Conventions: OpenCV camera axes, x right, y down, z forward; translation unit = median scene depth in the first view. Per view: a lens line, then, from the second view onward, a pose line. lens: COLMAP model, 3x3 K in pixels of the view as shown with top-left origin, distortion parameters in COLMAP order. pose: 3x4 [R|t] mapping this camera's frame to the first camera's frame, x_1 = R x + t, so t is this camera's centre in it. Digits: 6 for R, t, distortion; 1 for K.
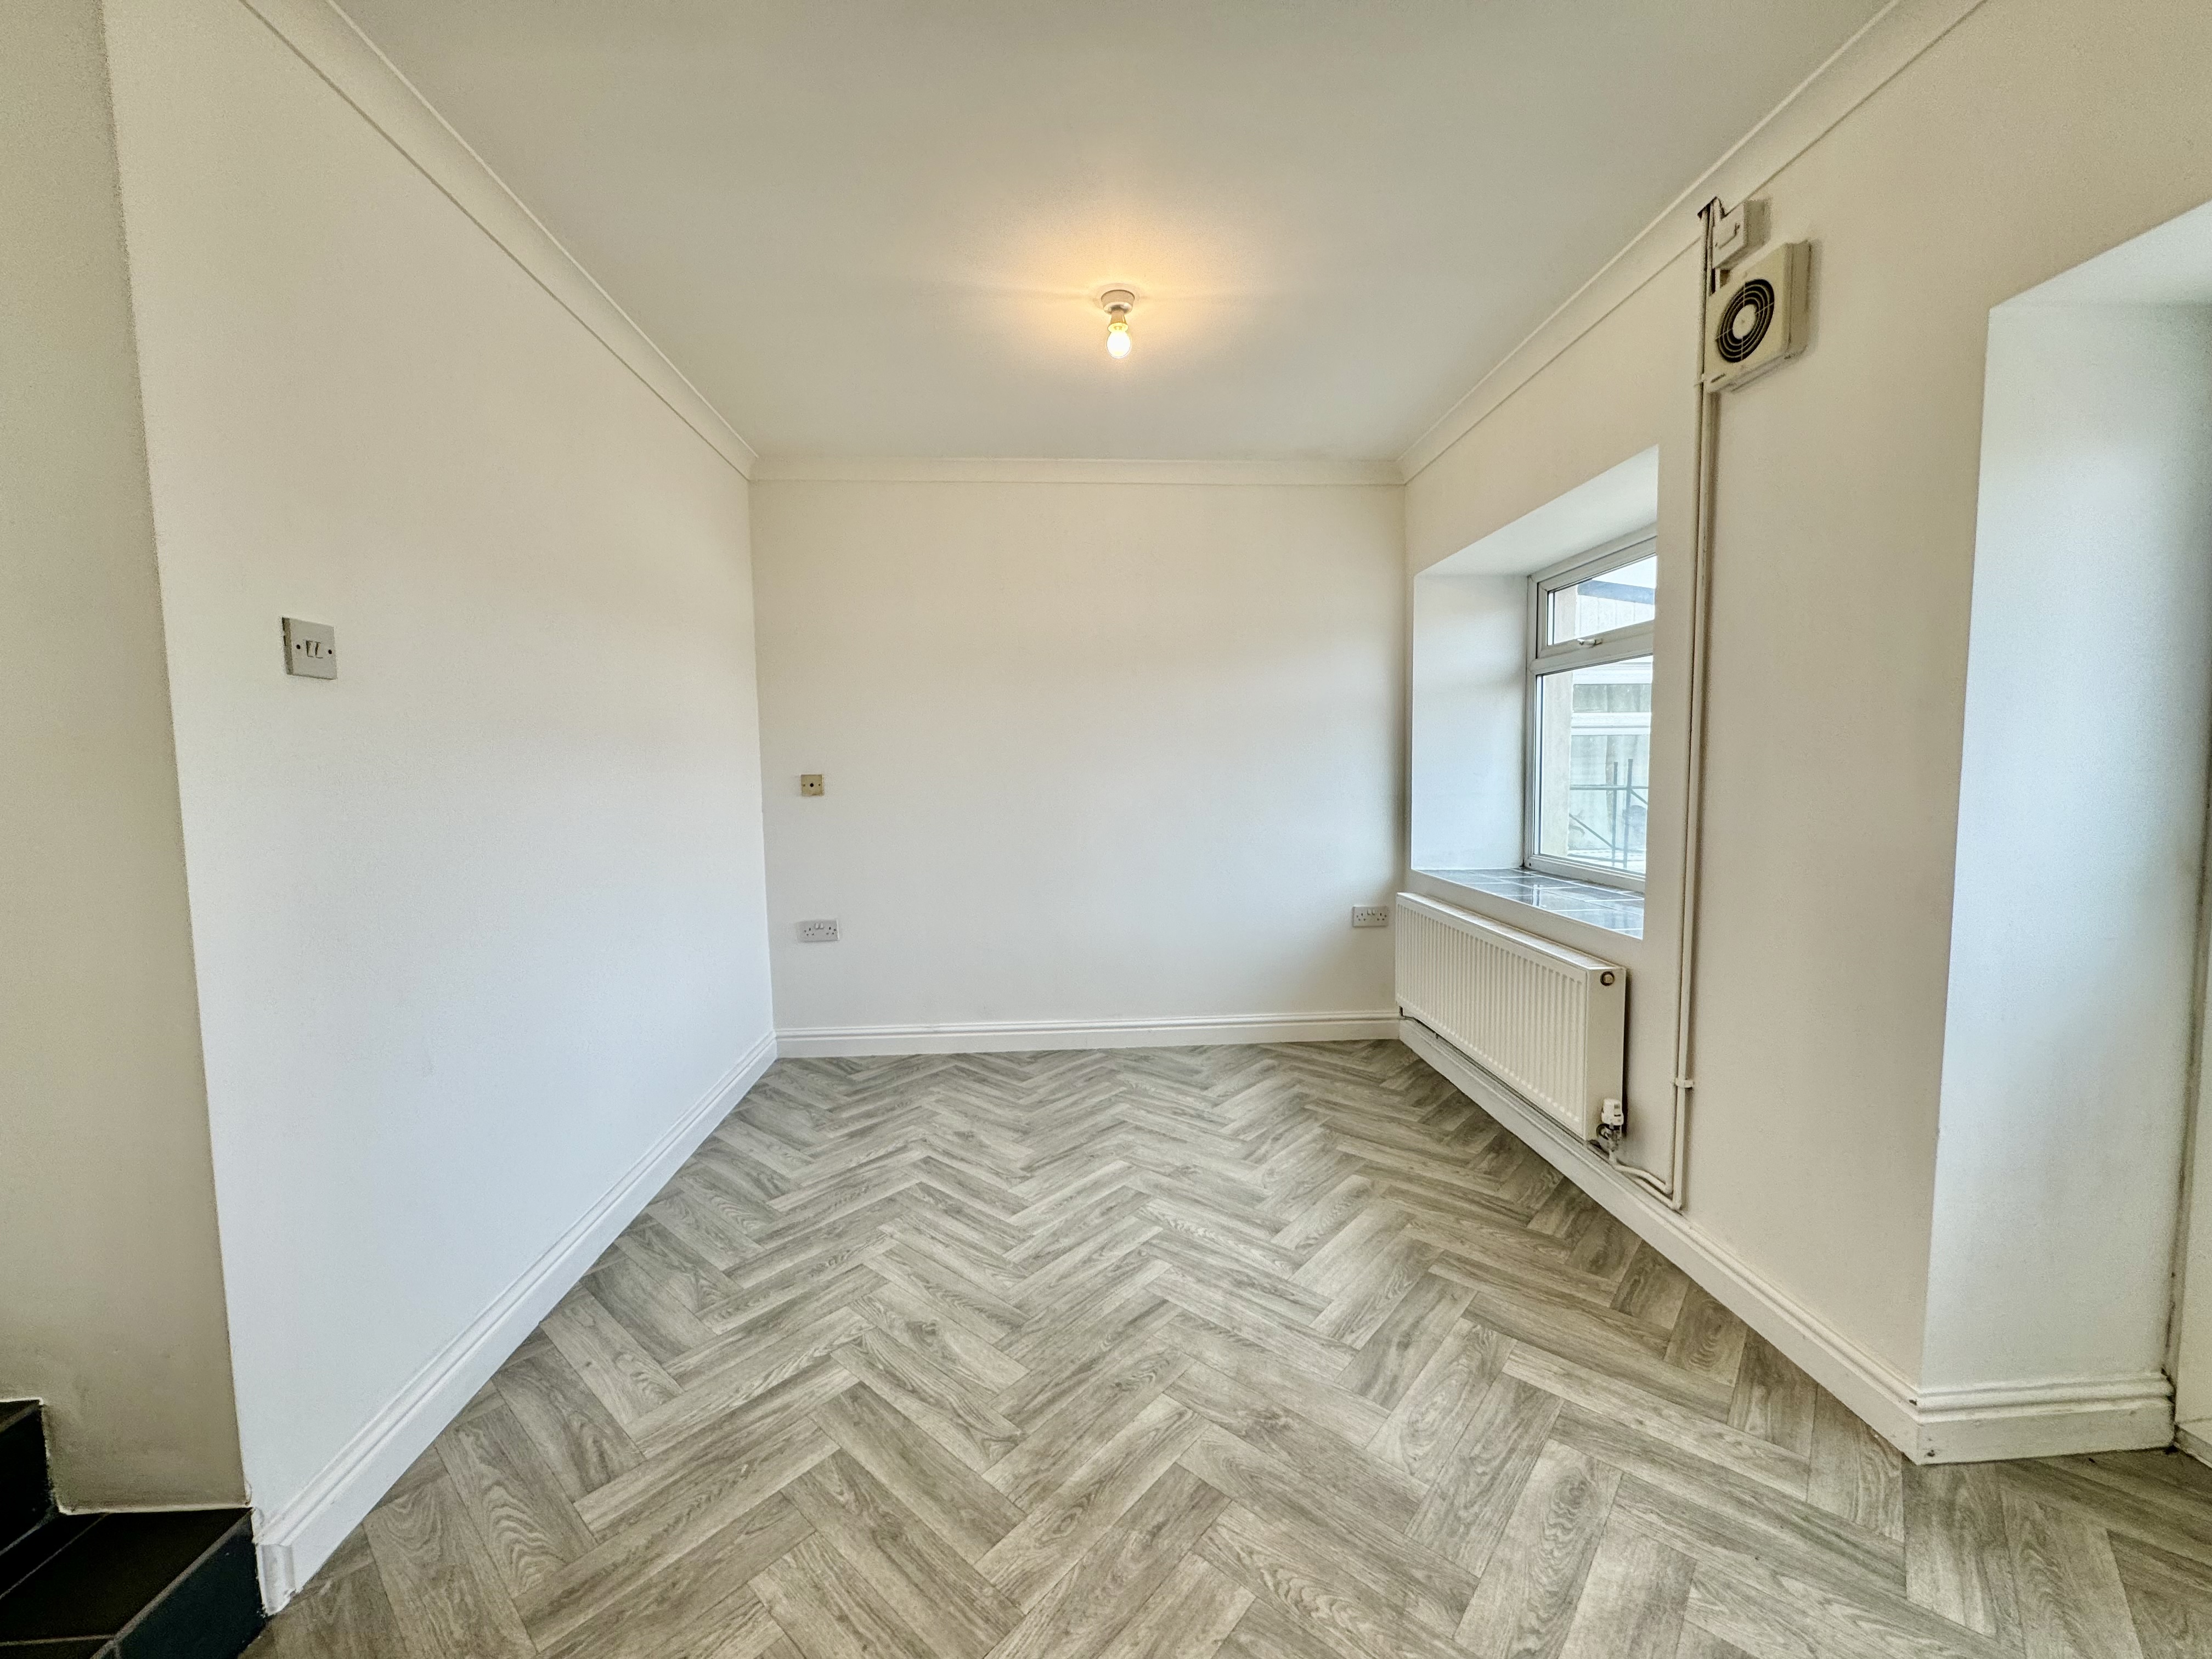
lens RADIAL K [[884.4, 0, 1110.3], [0, 884.4, 830.5], [0, 0, 1]] dist [-0.001587, 0.000041]
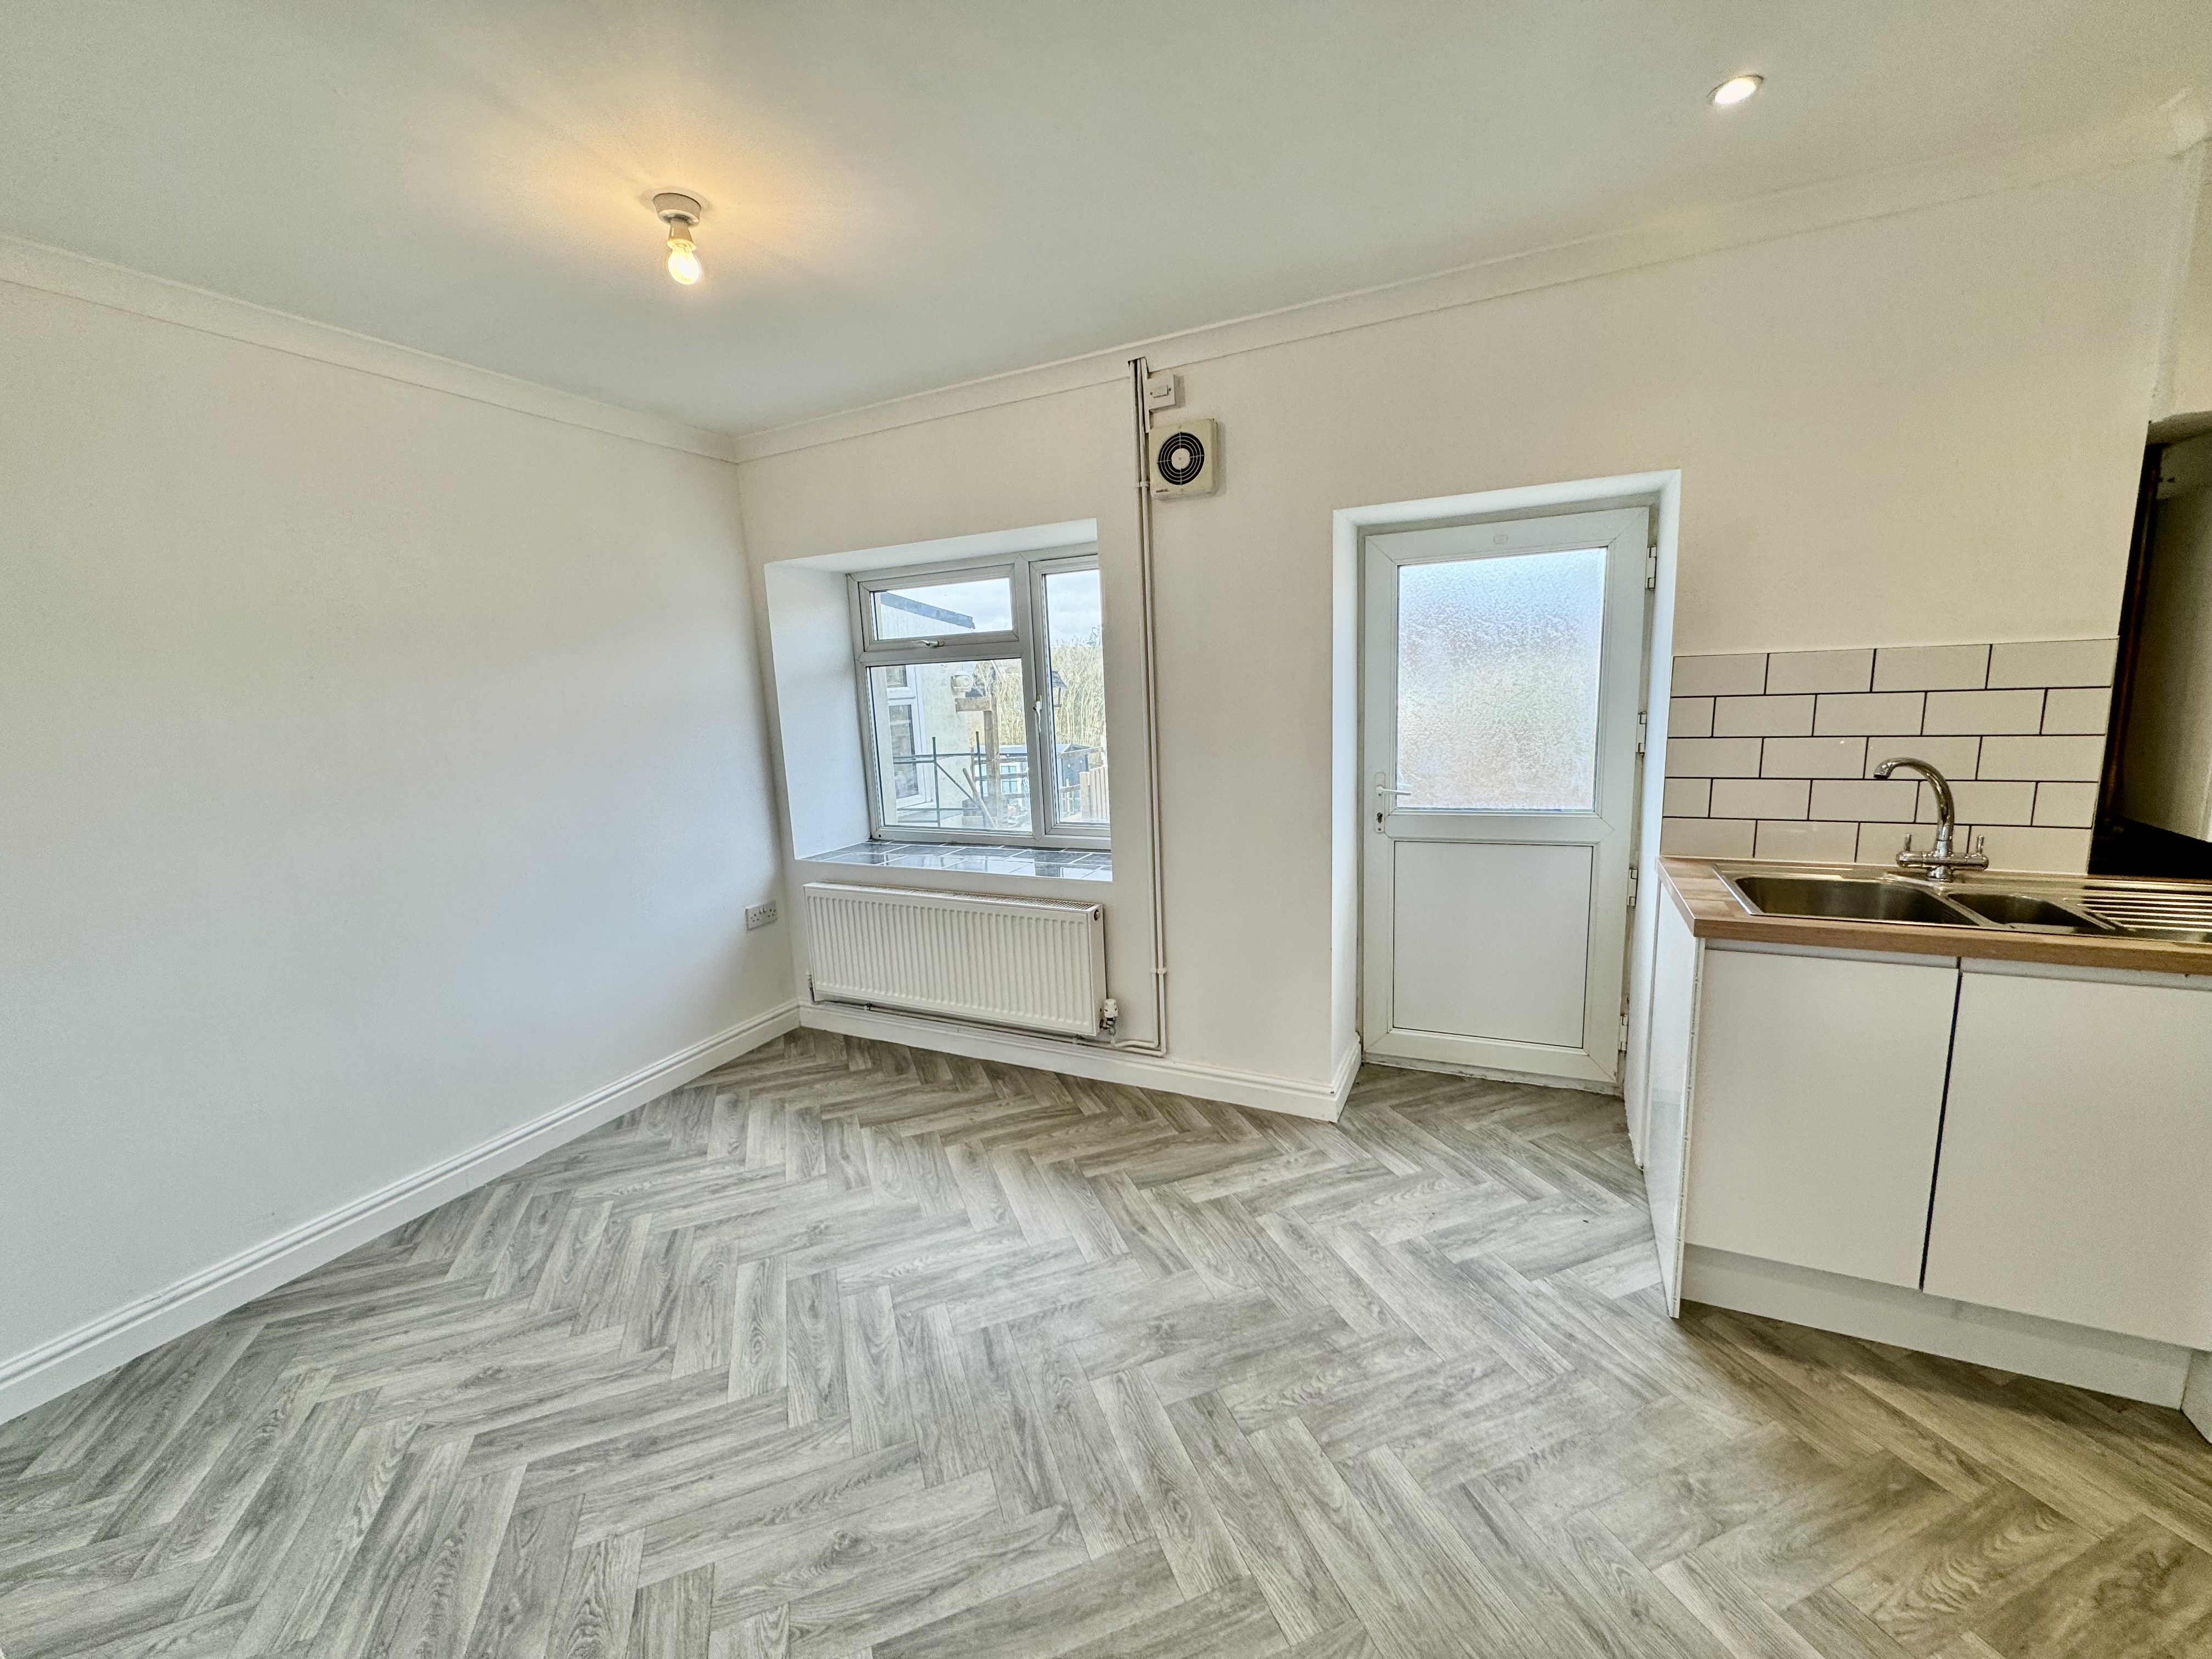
lens RADIAL K [[877.5, 0, 1106.7], [0, 877.5, 831.5], [0, 0, 1]] dist [-0.001442, 0.000142]
pose [[0.477782, -0.158000, 0.864153, -0.702824], [0.101523, 0.987033, 0.124336, -0.153046], [-0.872592, 0.028327, 0.487627, 0.403933]]
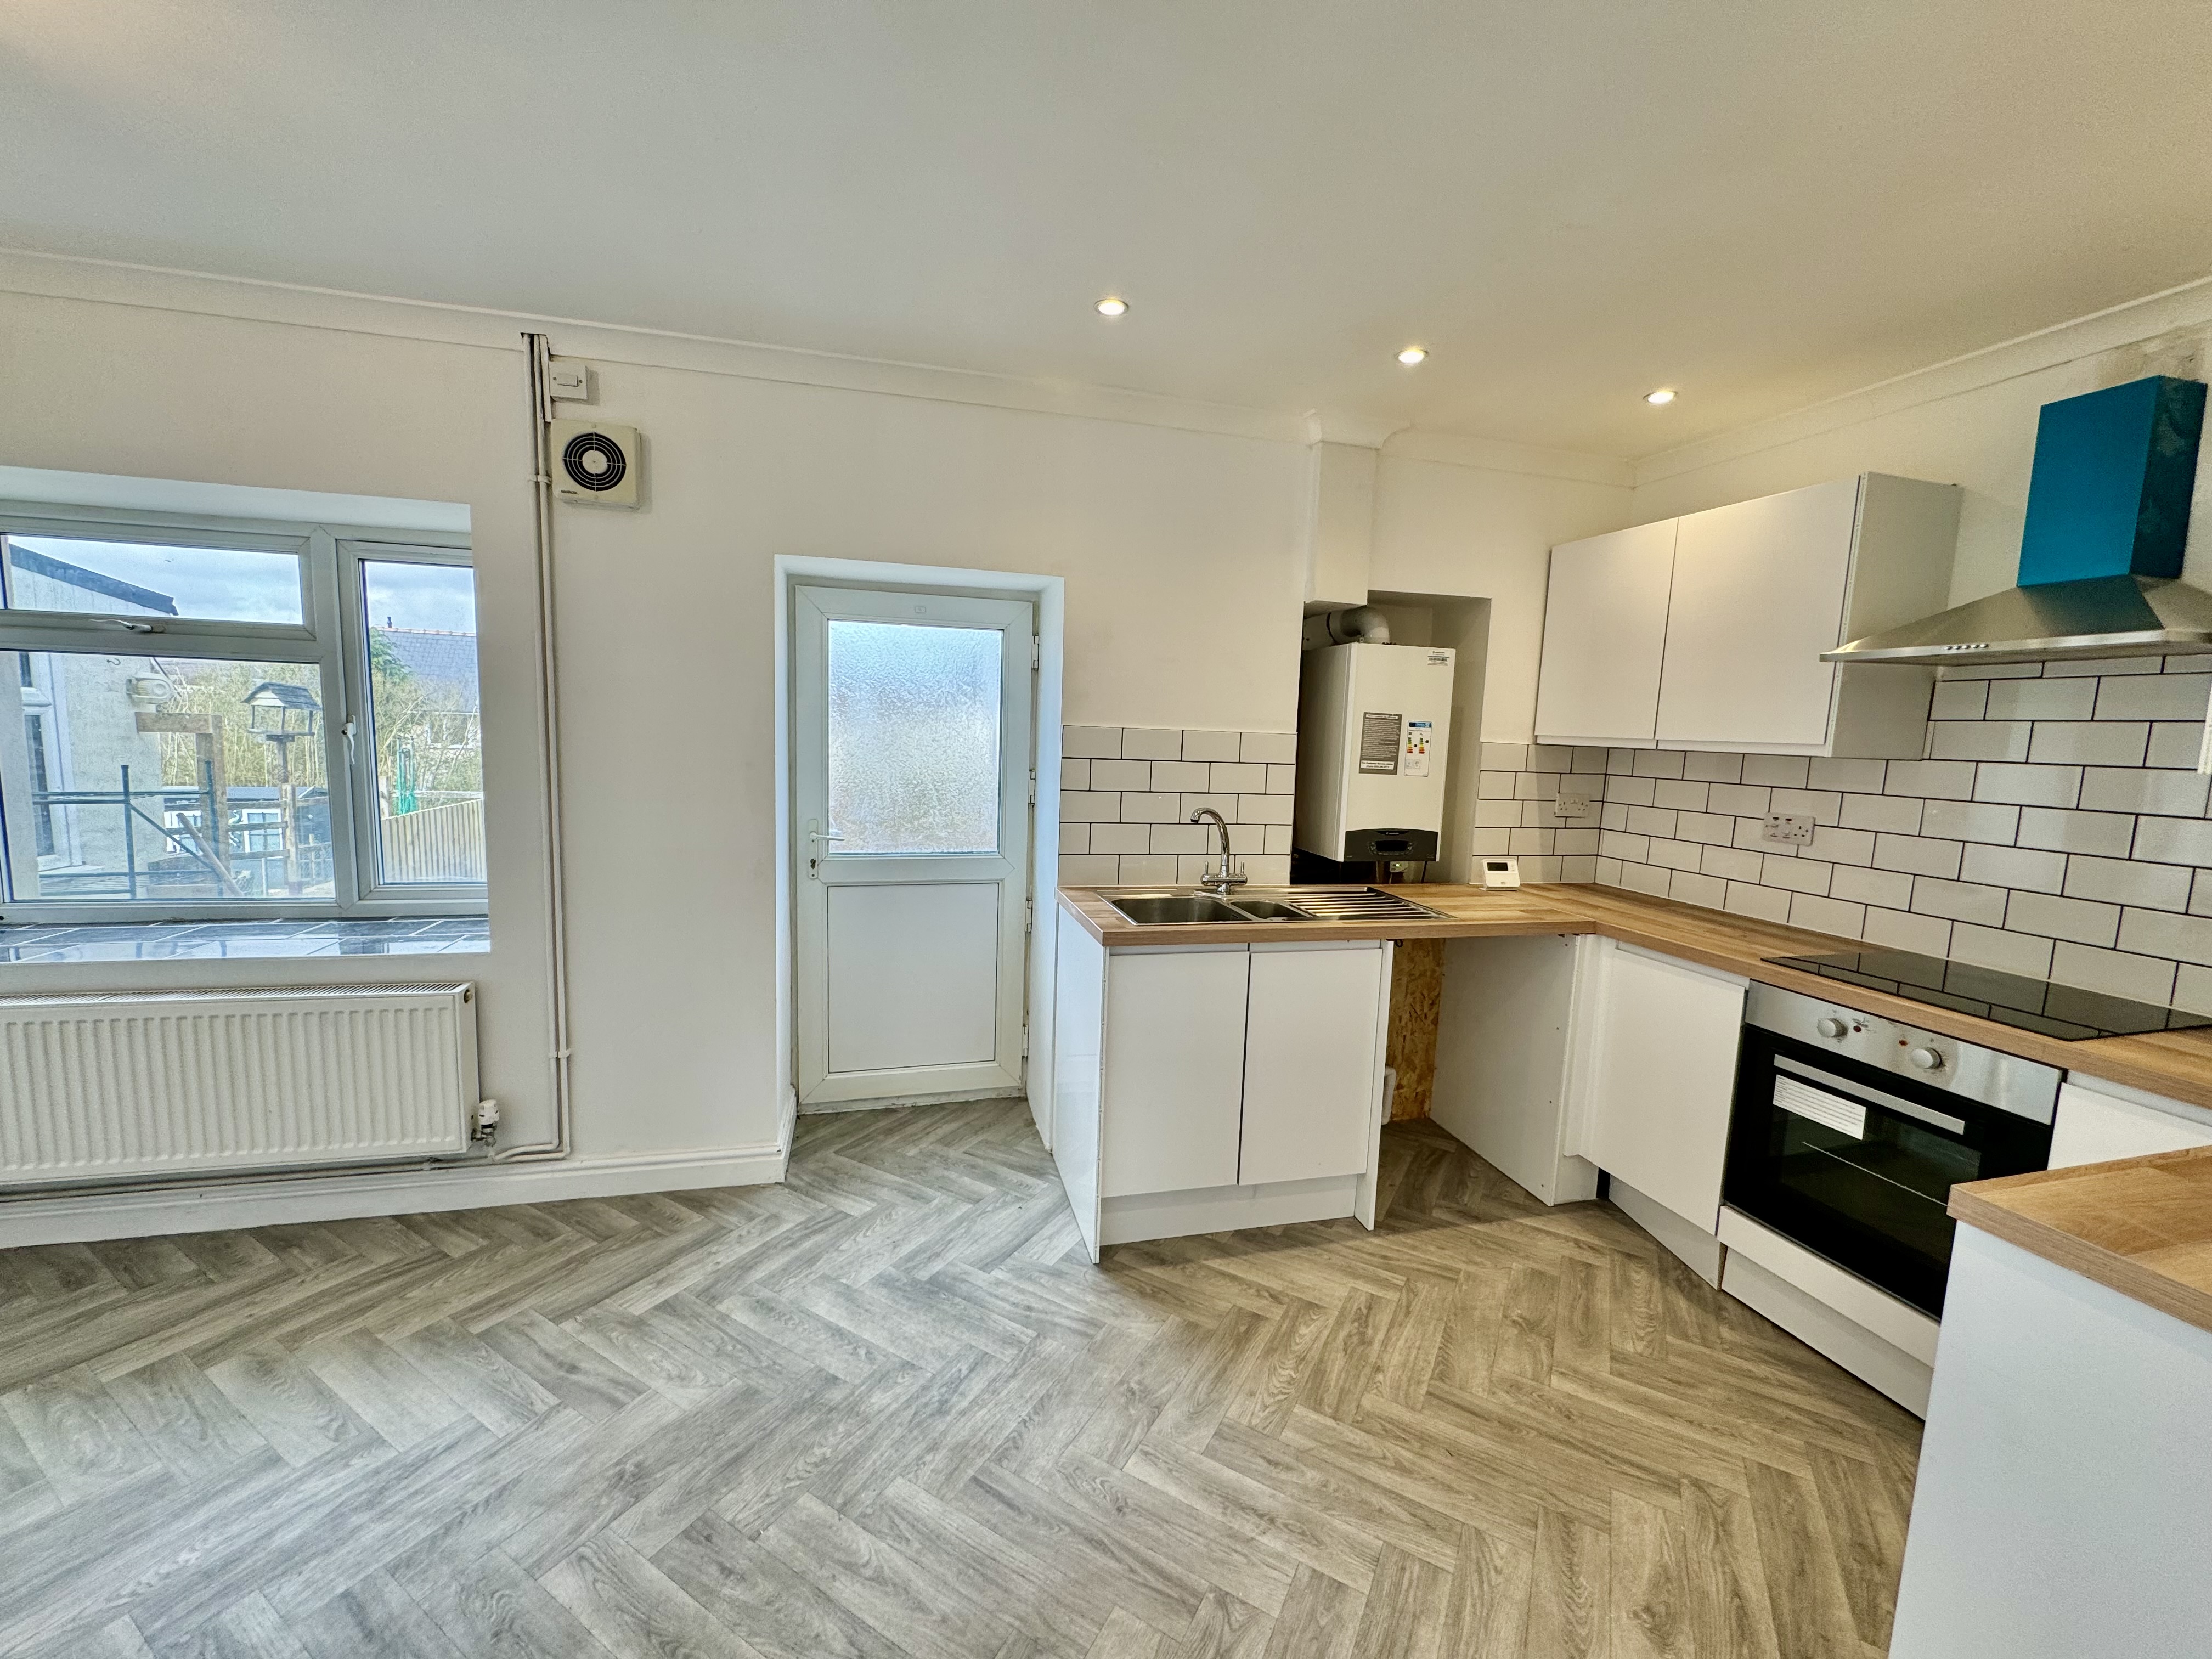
lens RADIAL K [[877.5, 0, 1106.7], [0, 877.5, 831.5], [0, 0, 1]] dist [-0.001442, 0.000142]
pose [[-0.200879, -0.104883, 0.973985, -0.747297], [0.039341, 0.992586, 0.115000, -0.150674], [-0.978826, 0.061418, -0.195263, 0.537980]]
